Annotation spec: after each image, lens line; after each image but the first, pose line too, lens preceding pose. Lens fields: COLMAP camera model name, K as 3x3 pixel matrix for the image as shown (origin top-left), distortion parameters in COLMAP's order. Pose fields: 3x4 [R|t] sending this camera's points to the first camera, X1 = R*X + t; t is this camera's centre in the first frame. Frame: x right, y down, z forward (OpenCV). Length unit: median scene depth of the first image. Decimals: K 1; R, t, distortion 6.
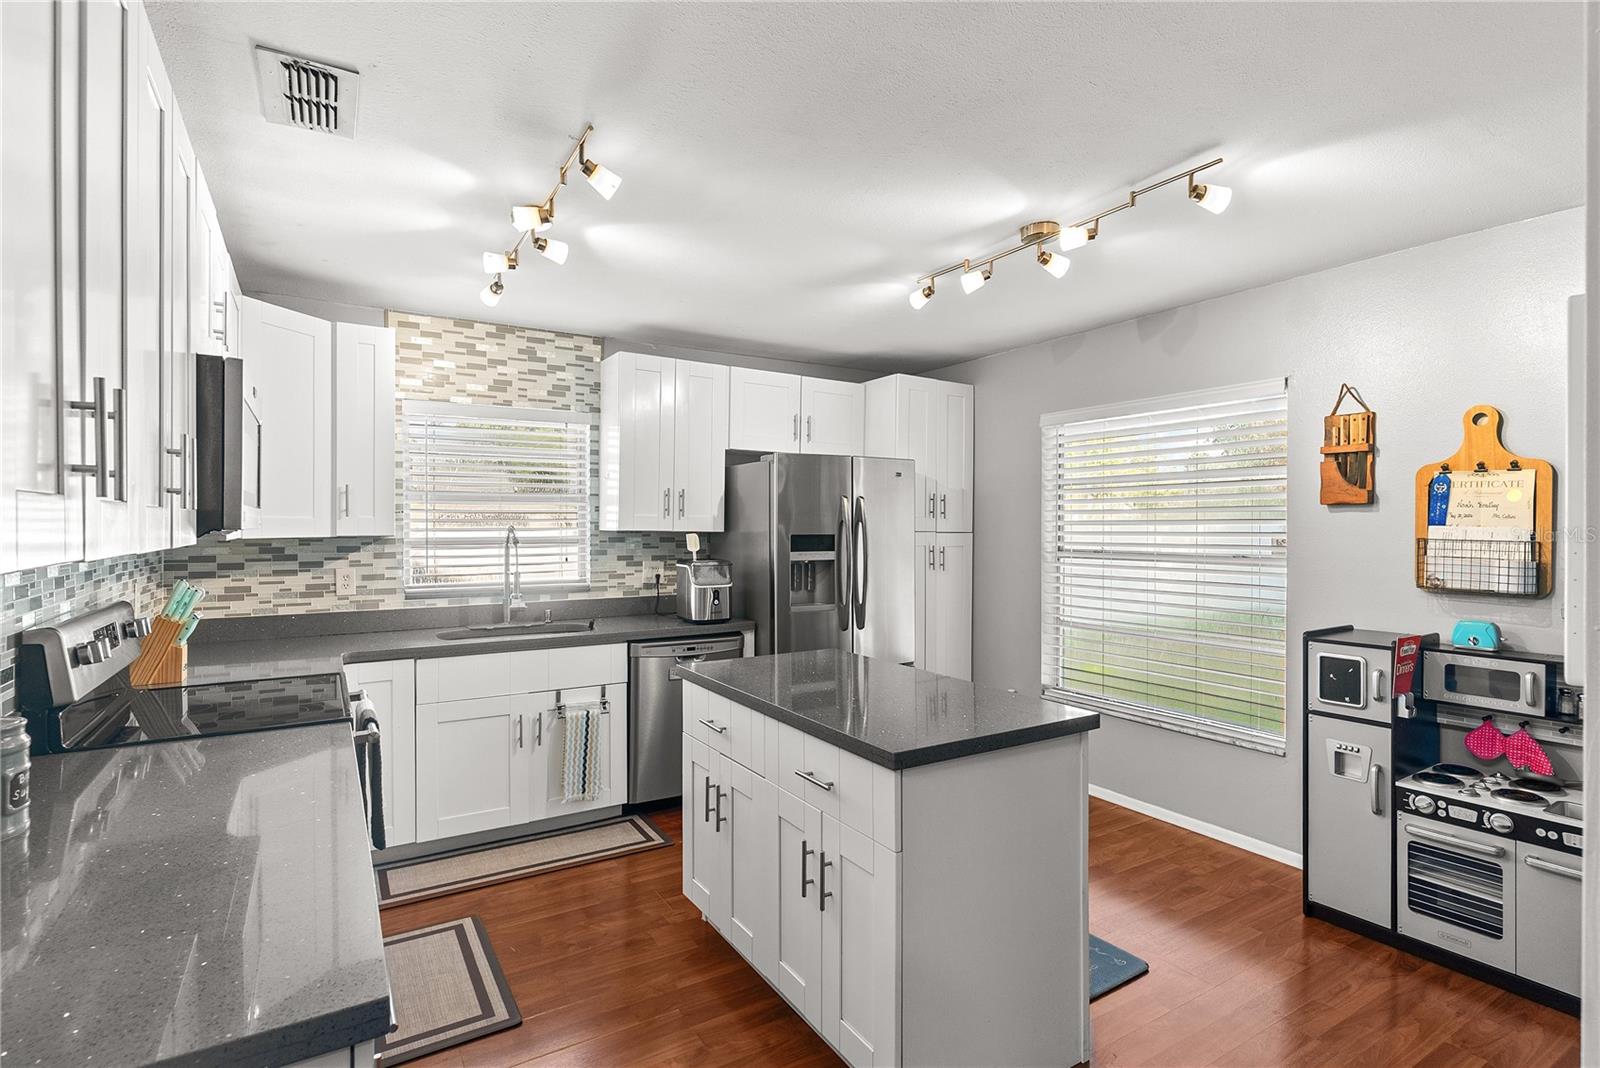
lens RADIAL K [[792.9, 0, 817.1], [0, 792.9, 531.1], [0, 0, 1]] dist [-0.002827, 0.000335]
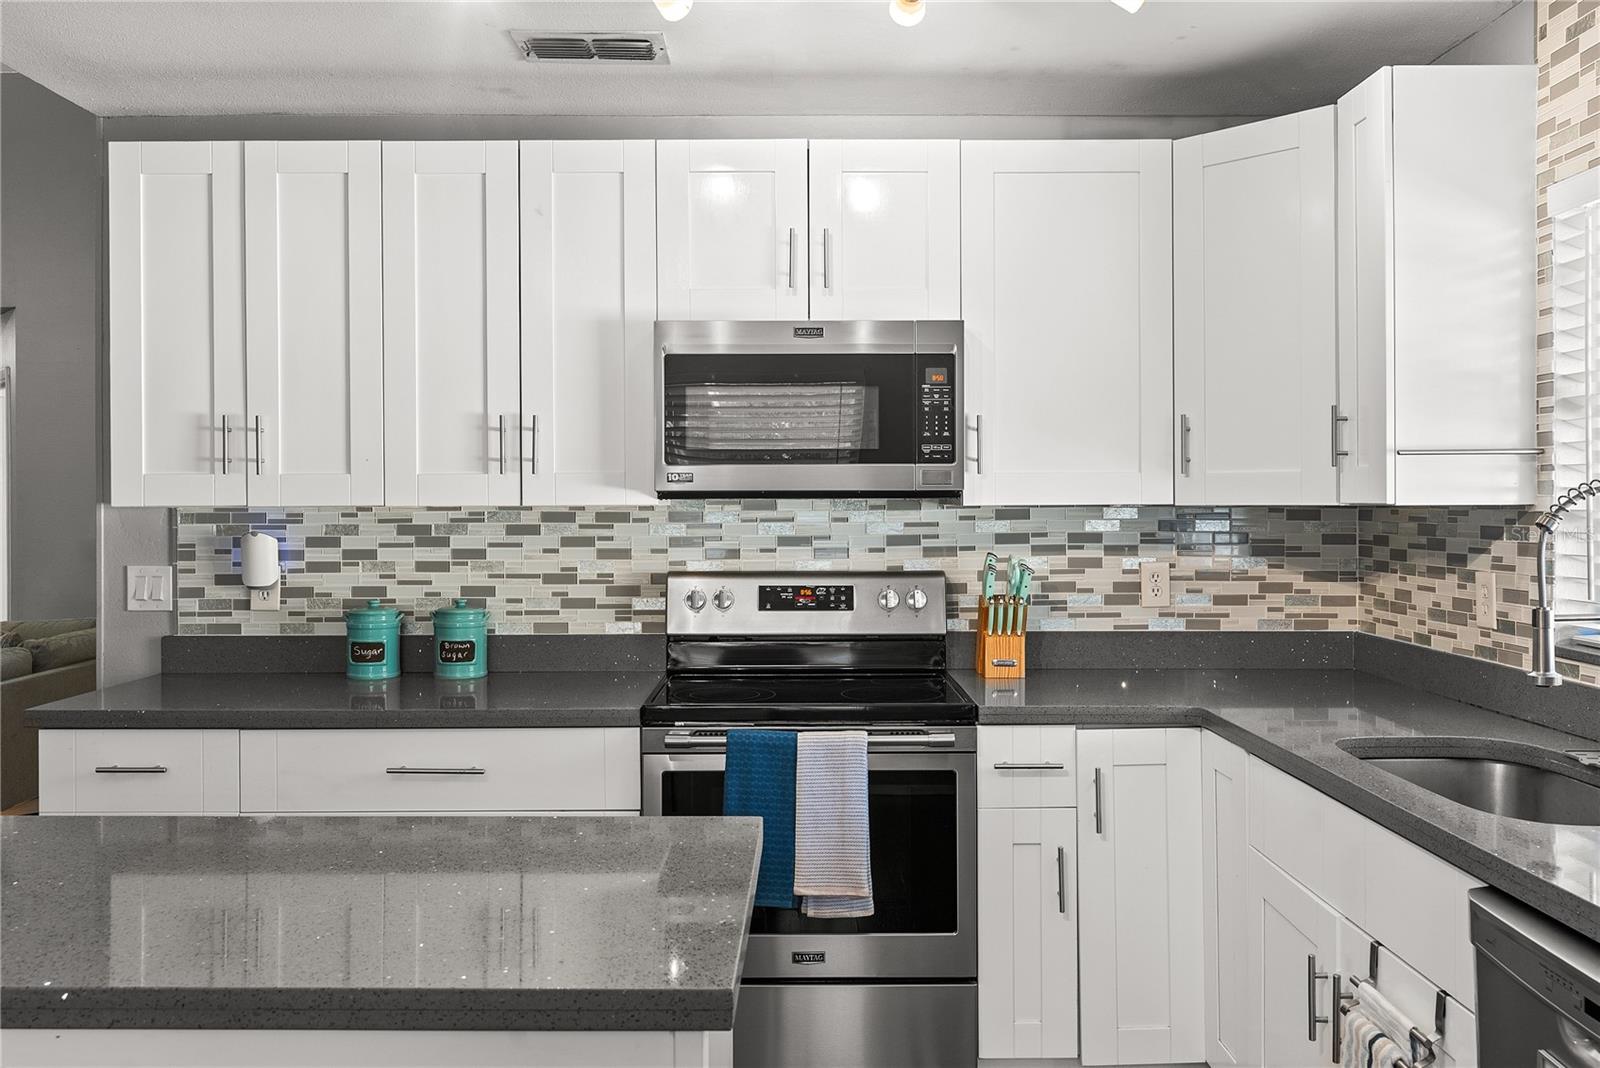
lens RADIAL K [[1313.6, 0, 795.6], [0, 1313.6, 505.5], [0, 0, 1]] dist [-0.006741, 0.003842]
pose [[-0.542730, 0.003893, -0.839898, 0.279378], [-0.003594, 0.999969, 0.006958, 0.002334], [0.839900, 0.006795, -0.542699, 1.003448]]
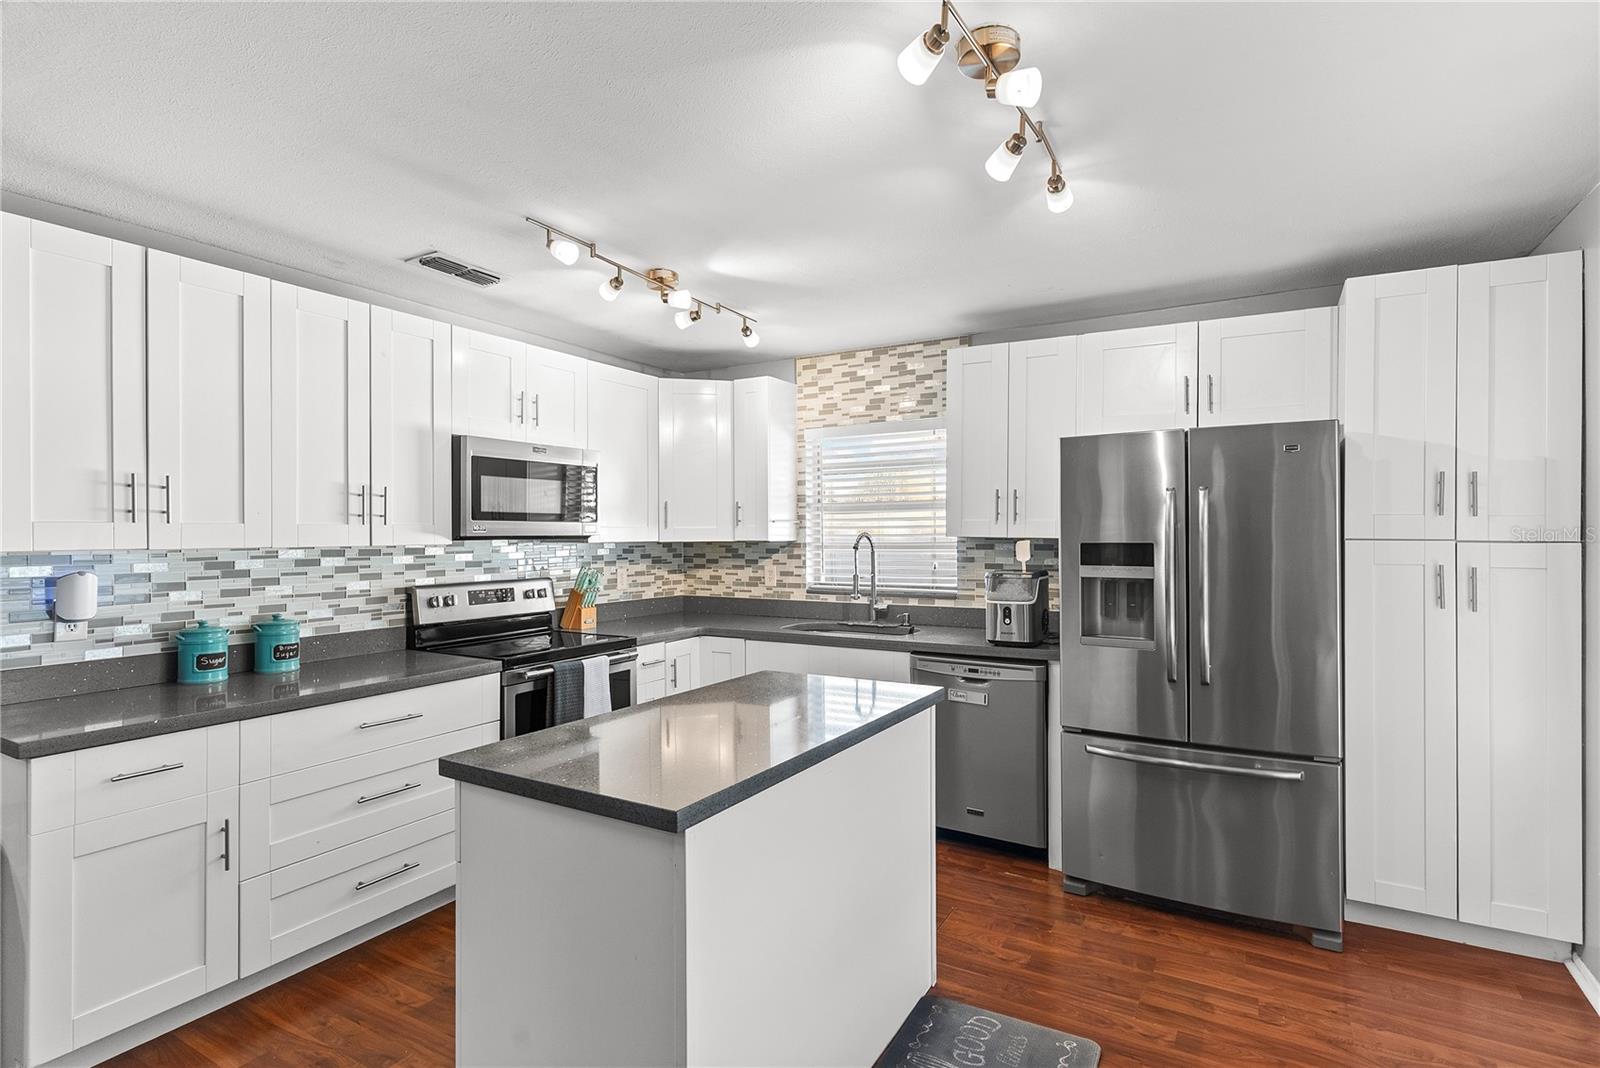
lens RADIAL K [[792.9, 0, 796.3], [0, 792.9, 532.4], [0, 0, 1]] dist [-0.002827, 0.000335]
pose [[0.453073, -0.003274, -0.891468, 0.538140], [-0.002141, 0.999986, -0.004761, -0.001315], [0.891471, 0.004066, 0.453060, 0.418898]]
